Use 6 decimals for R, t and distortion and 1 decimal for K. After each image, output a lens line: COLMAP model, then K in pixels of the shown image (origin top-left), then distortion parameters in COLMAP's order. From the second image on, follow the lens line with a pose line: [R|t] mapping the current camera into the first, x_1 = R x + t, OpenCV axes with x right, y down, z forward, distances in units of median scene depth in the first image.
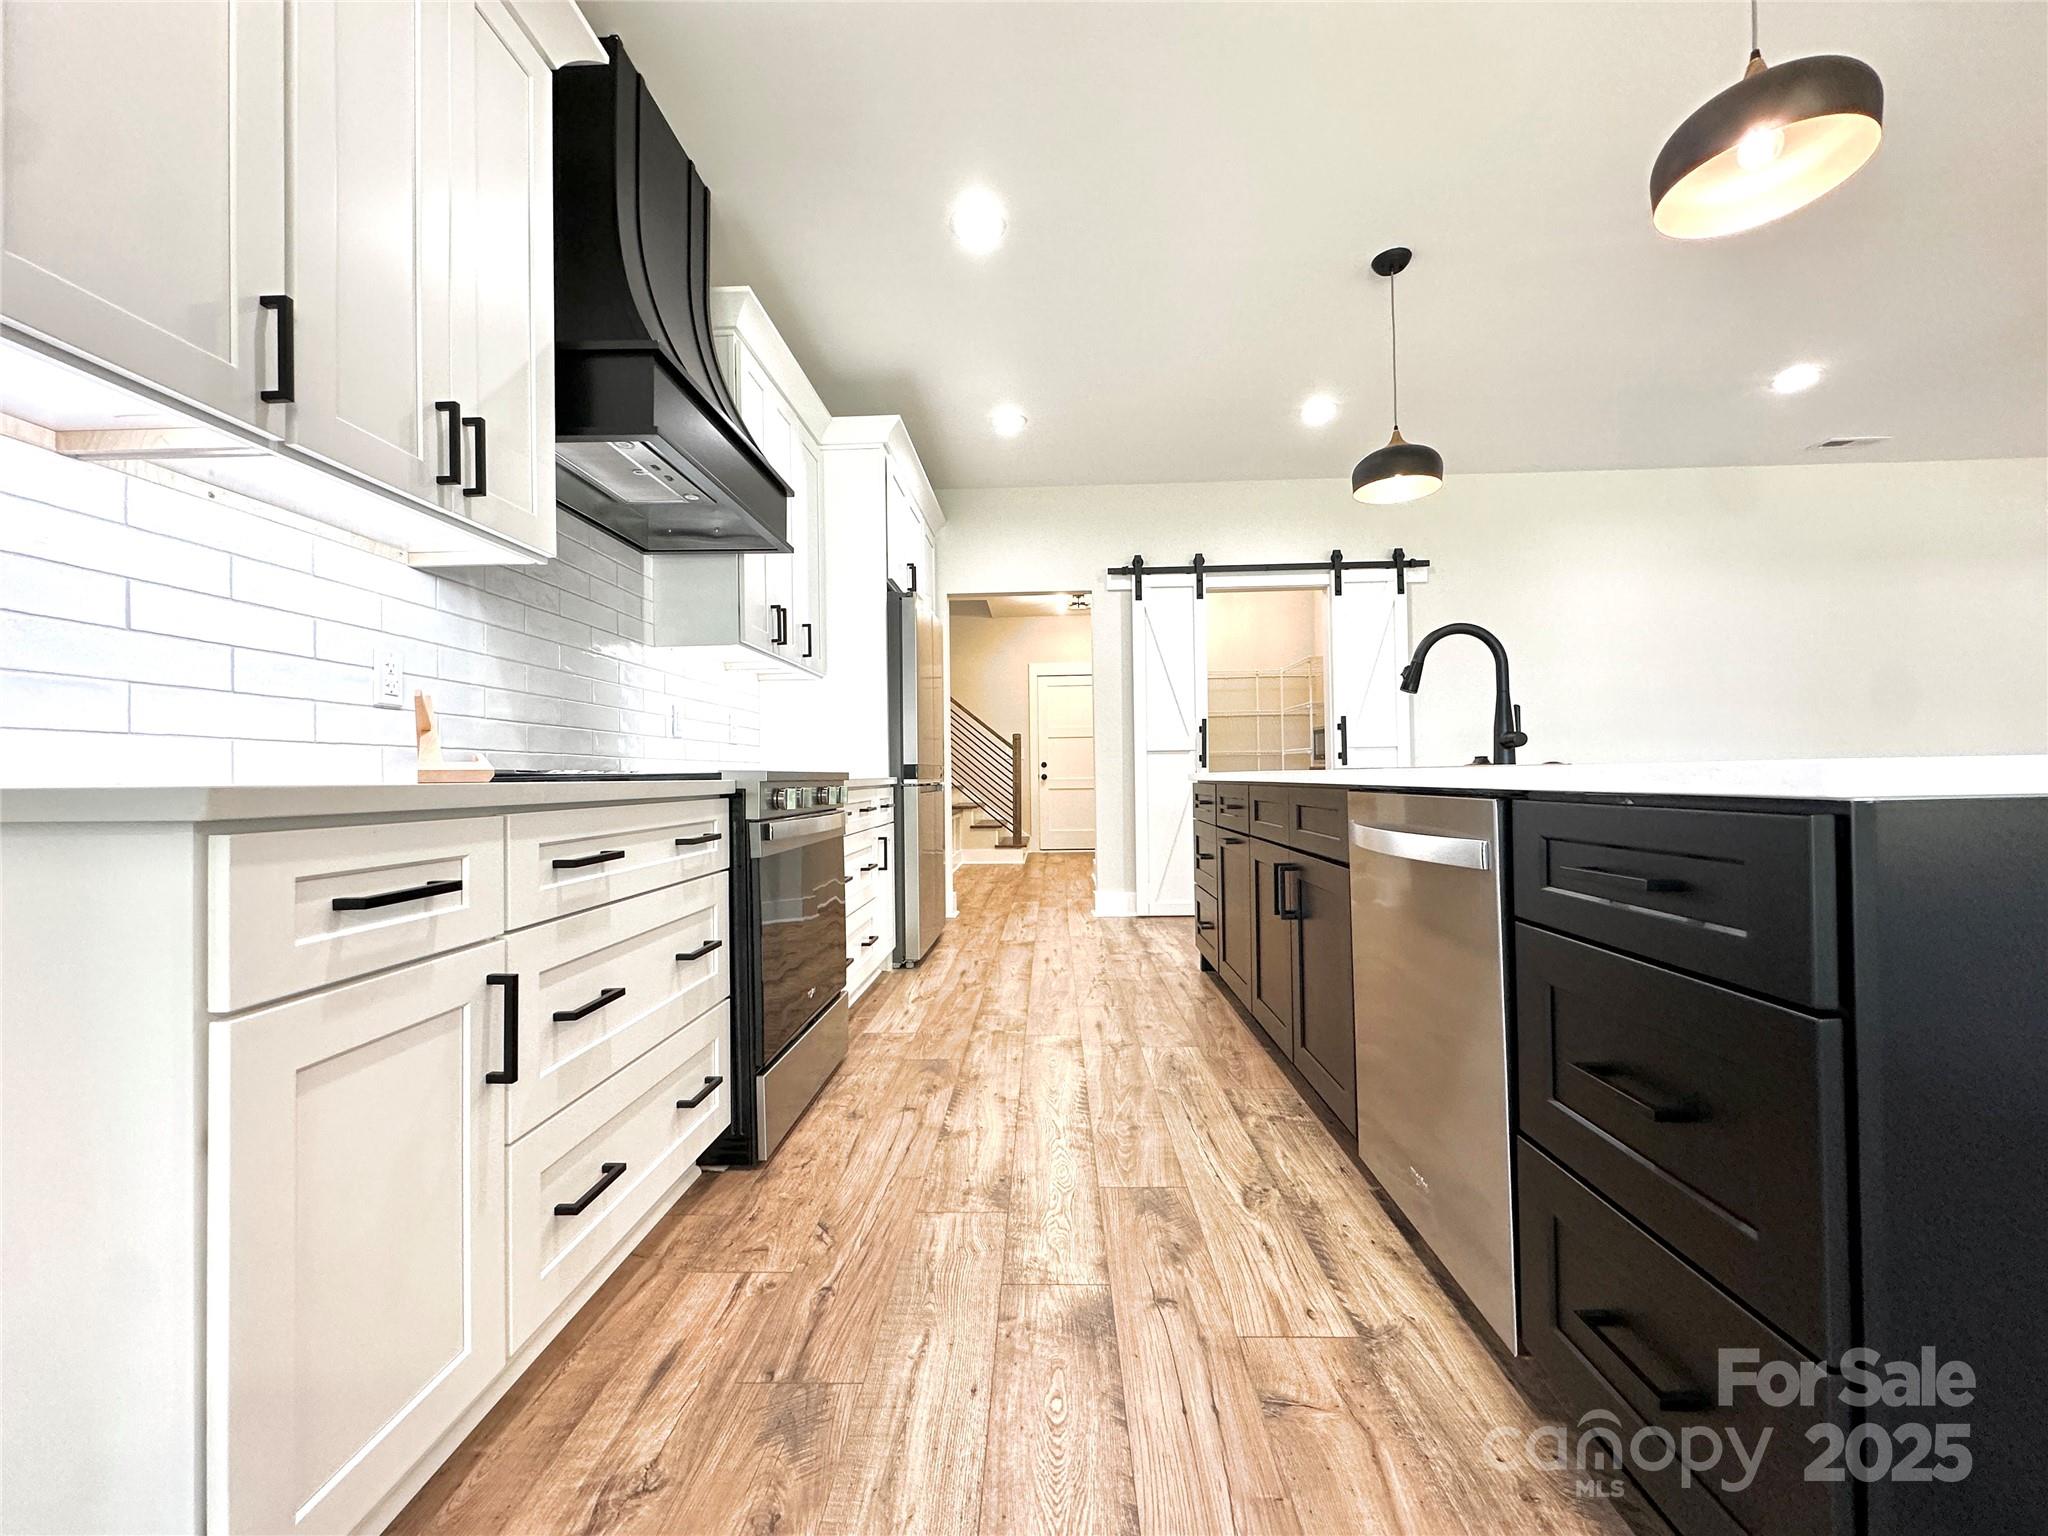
lens RADIAL K [[816.2, 0, 1024.0], [0, 816.2, 769.8], [0, 0, 1]] dist [-0.003220, 0.000242]
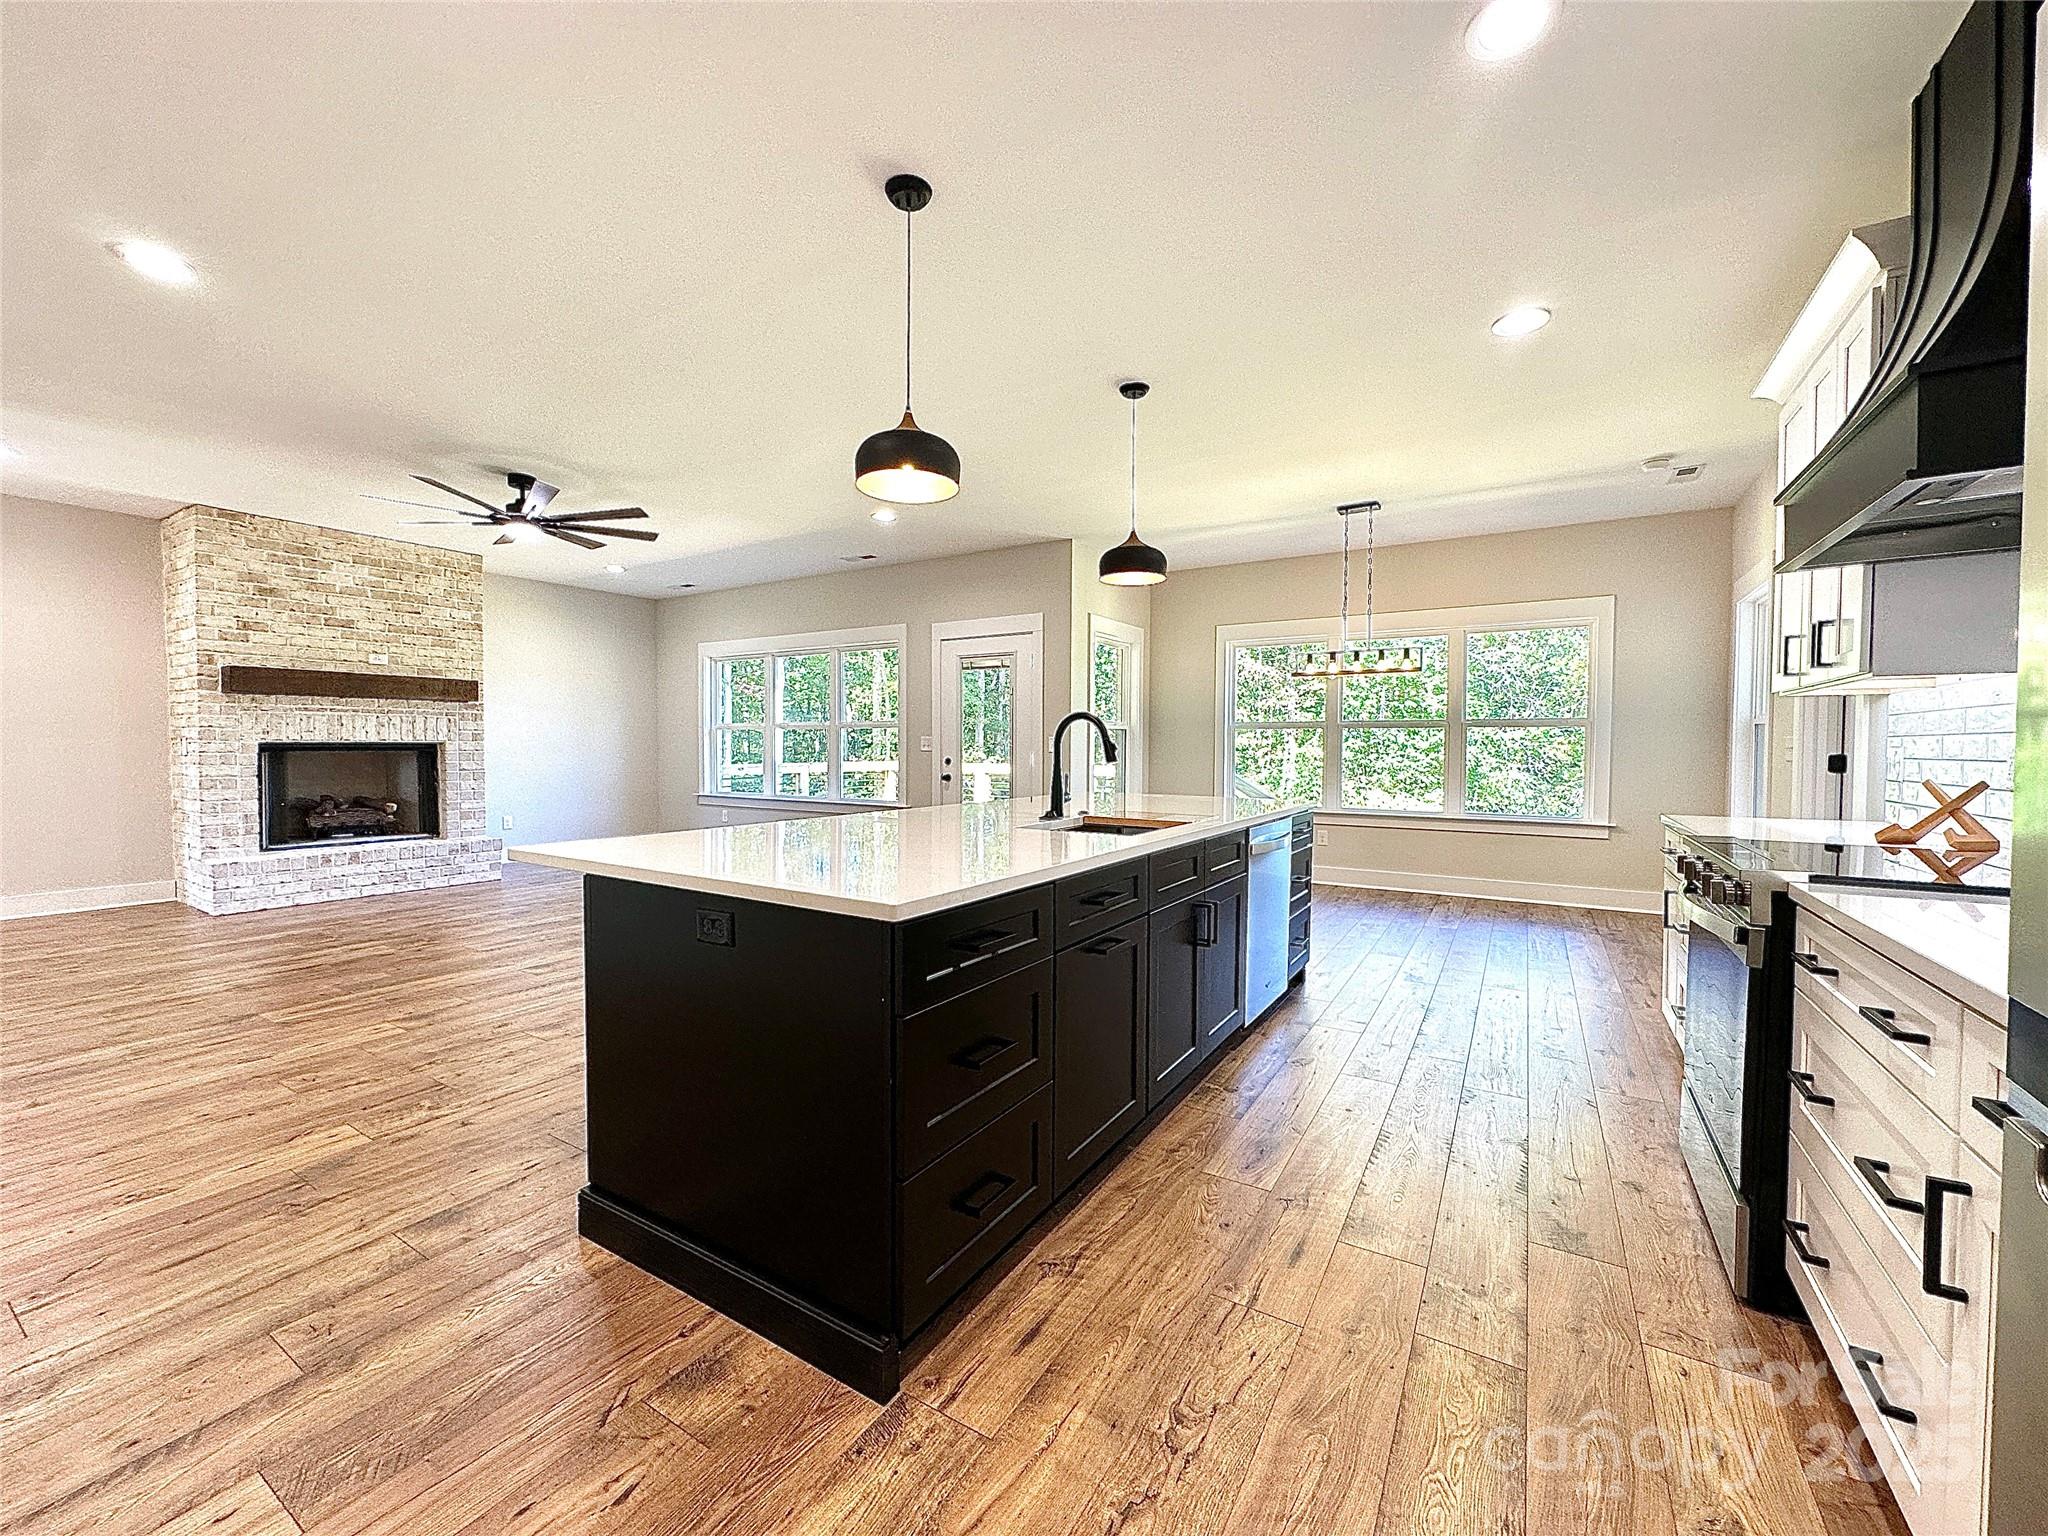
lens RADIAL K [[816.2, 0, 1024.0], [0, 816.2, 769.8], [0, 0, 1]] dist [-0.003220, 0.000242]
pose [[-0.867136, -0.003232, 0.498061, -0.050279], [0.005004, 0.999872, 0.015200, -0.098411], [-0.498047, 0.015673, -0.867009, 2.090409]]
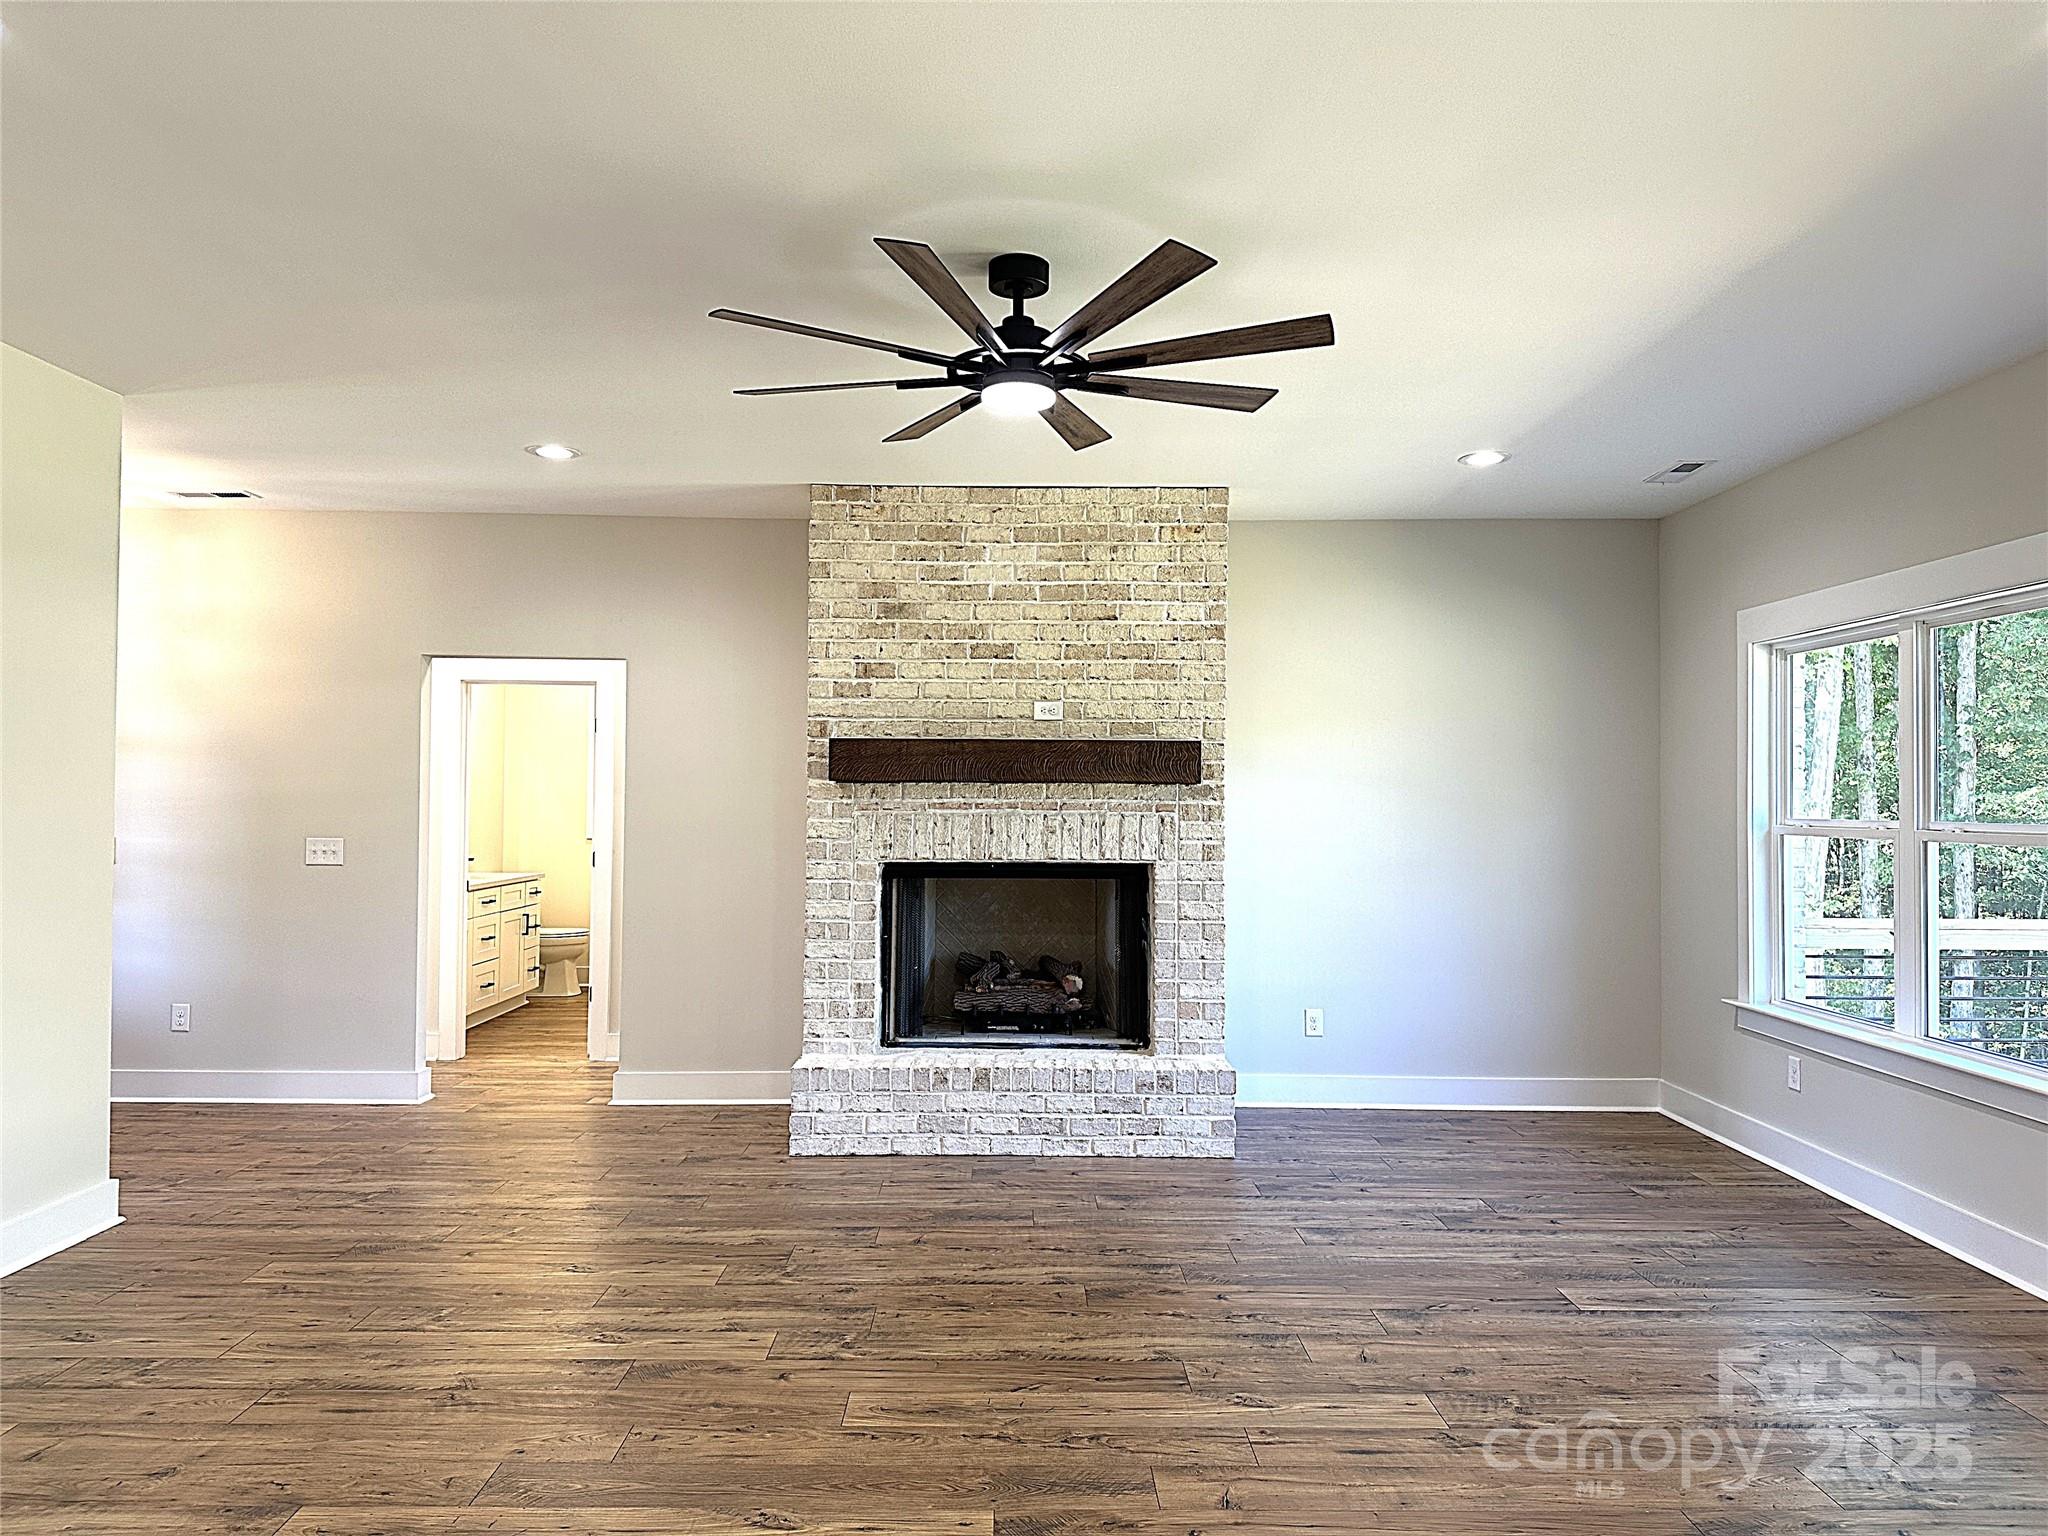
lens RADIAL K [[1419.9, 0, 1019.8], [0, 1419.9, 764.1], [0, 0, 1]] dist [0.130630, -0.215243]
pose [[-0.042032, 0.039274, 0.998344, 0.607429], [-0.015530, 0.999081, -0.039957, -0.236768], [-0.998996, -0.017184, -0.041383, 0.945433]]
